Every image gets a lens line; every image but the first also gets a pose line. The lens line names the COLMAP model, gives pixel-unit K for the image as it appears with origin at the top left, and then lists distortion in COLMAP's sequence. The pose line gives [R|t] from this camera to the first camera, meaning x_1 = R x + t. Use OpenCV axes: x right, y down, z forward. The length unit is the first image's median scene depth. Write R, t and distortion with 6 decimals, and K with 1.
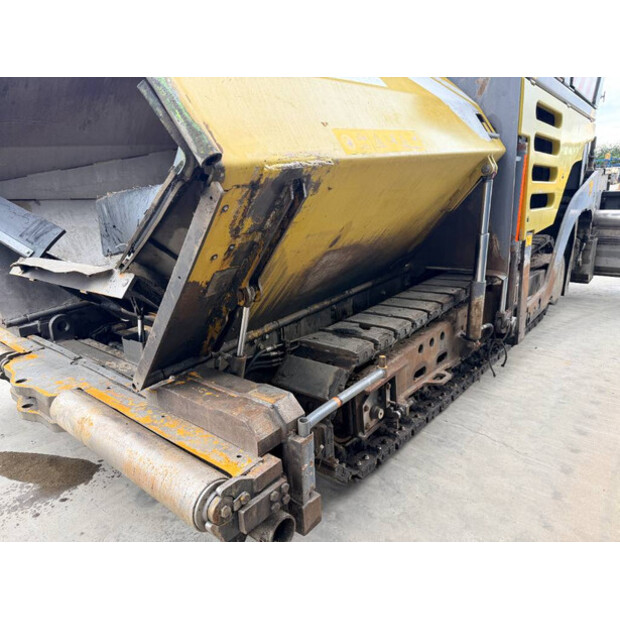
lens RADIAL K [[447.3, 0, 310.0], [0, 447.3, 310.0], [0, 0, 1]] dist [0.073464, -0.090155]
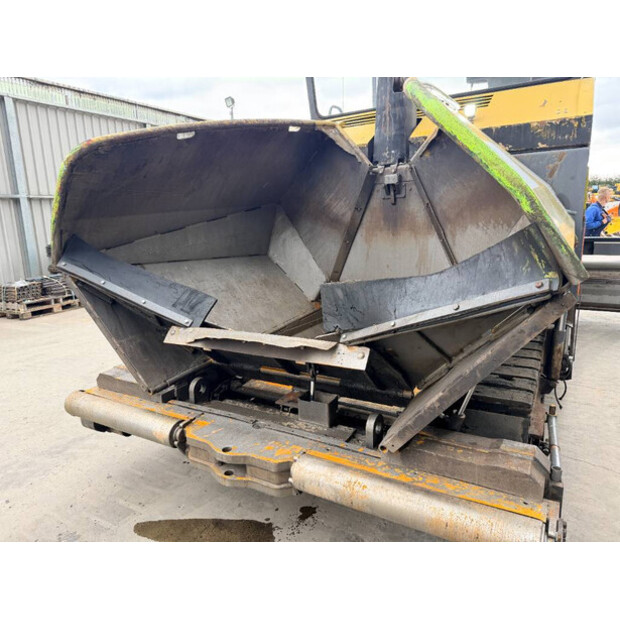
lens RADIAL K [[447.3, 0, 310.0], [0, 447.3, 310.0], [0, 0, 1]] dist [0.073464, -0.090155]
pose [[0.985102, -0.032502, 0.168874, -0.502135], [0.042734, 0.997441, -0.057315, -0.080825], [-0.166579, 0.063678, 0.983970, -0.071544]]
